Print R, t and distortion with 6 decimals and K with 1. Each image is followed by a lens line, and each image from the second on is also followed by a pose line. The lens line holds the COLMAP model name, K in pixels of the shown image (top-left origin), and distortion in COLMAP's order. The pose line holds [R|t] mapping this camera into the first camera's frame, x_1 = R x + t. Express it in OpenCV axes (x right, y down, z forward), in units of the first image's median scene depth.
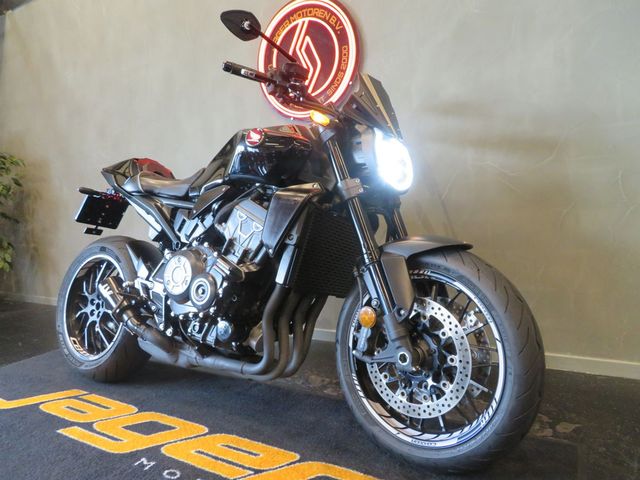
lens RADIAL K [[461.8, 0, 316.0], [0, 461.8, 237.4], [0, 0, 1]] dist [-0.018116, 0.018935]
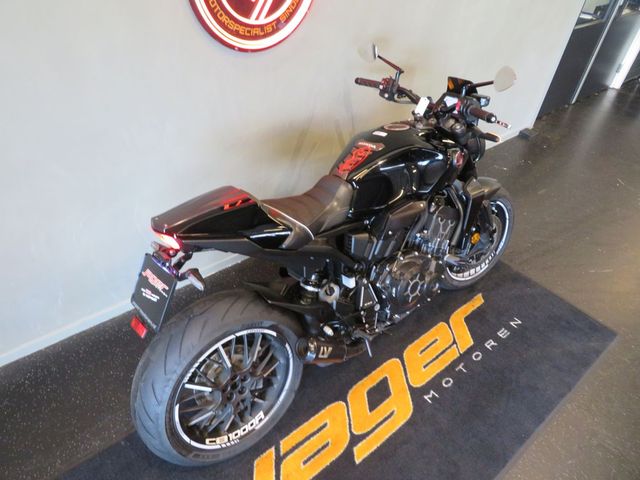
lens RADIAL K [[461.8, 0, 318.9], [0, 461.8, 238.7], [0, 0, 1]] dist [-0.018116, 0.018935]
pose [[0.291641, -0.534410, 0.793317, -1.331012], [-0.032148, 0.823427, 0.566511, -0.732795], [-0.955988, -0.190721, 0.222965, 1.063723]]
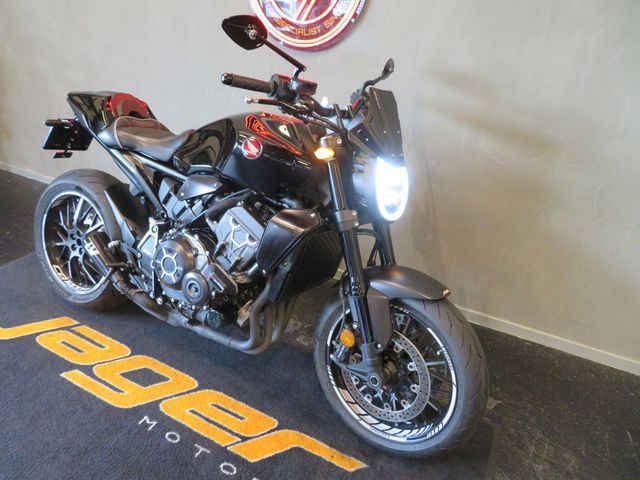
lens RADIAL K [[461.8, 0, 316.9], [0, 461.8, 239.0], [0, 0, 1]] dist [-0.018116, 0.018935]
pose [[0.992013, 0.067269, 0.106701, -0.091322], [-0.103347, 0.918448, 0.381801, -0.430785], [-0.072316, -0.389779, 0.918065, 0.052309]]
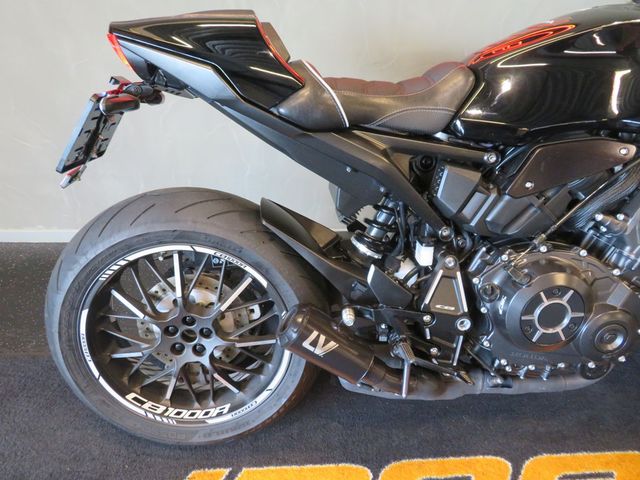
lens RADIAL K [[461.8, 0, 314.7], [0, 461.8, 240.2], [0, 0, 1]] dist [-0.018116, 0.018935]
pose [[0.807598, -0.258449, 0.530084, -0.873688], [-0.035491, 0.875925, 0.481139, -0.282909], [-0.588664, -0.407380, 0.698223, 0.870795]]
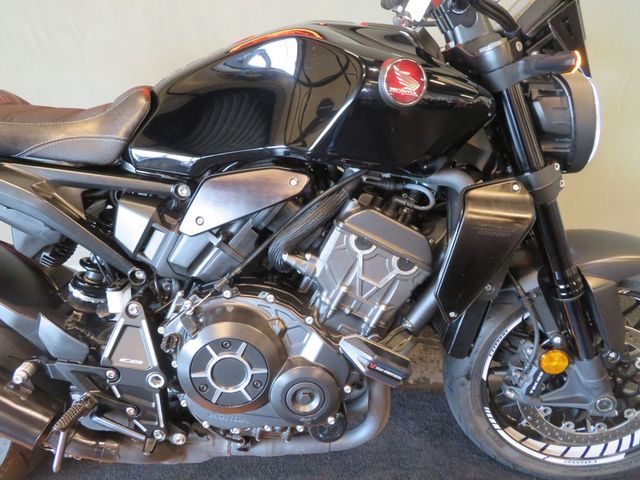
lens RADIAL K [[461.8, 0, 317.8], [0, 461.8, 242.1], [0, 0, 1]] dist [-0.018116, 0.018935]
pose [[0.809151, -0.234825, 0.538639, -0.487360], [-0.023766, 0.902846, 0.429306, -0.274083], [-0.587120, -0.360175, 0.724958, 0.684708]]
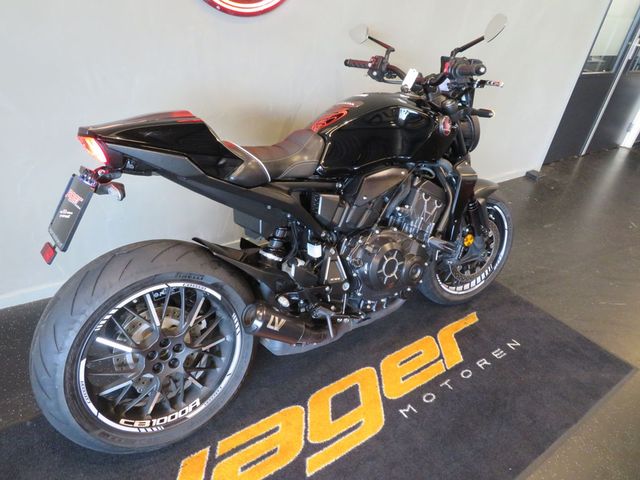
lens RADIAL K [[461.8, 0, 318.6], [0, 461.8, 238.2], [0, 0, 1]] dist [-0.018116, 0.018935]
pose [[0.346708, -0.383470, 0.856005, -1.293309], [-0.083375, 0.896400, 0.435335, -0.437765], [-0.934260, -0.222303, 0.278817, 0.939027]]
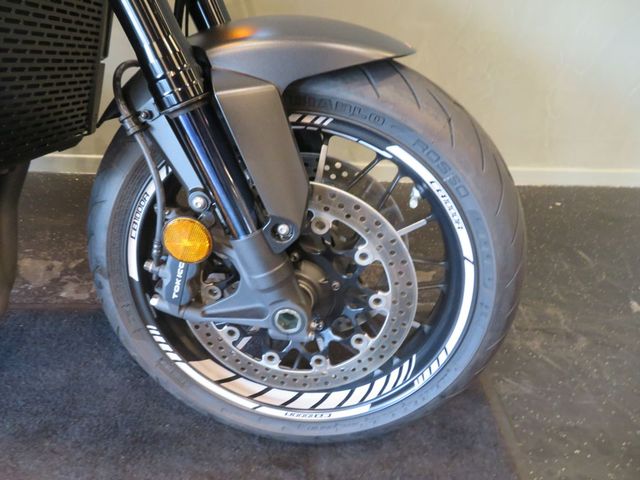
lens RADIAL K [[461.8, 0, 319.1], [0, 461.8, 239.3], [0, 0, 1]] dist [-0.018116, 0.018935]
pose [[0.811171, -0.248562, 0.529356, -0.009188], [-0.066927, 0.859775, 0.506269, -0.038732], [-0.580967, -0.446099, 0.680789, 0.589689]]
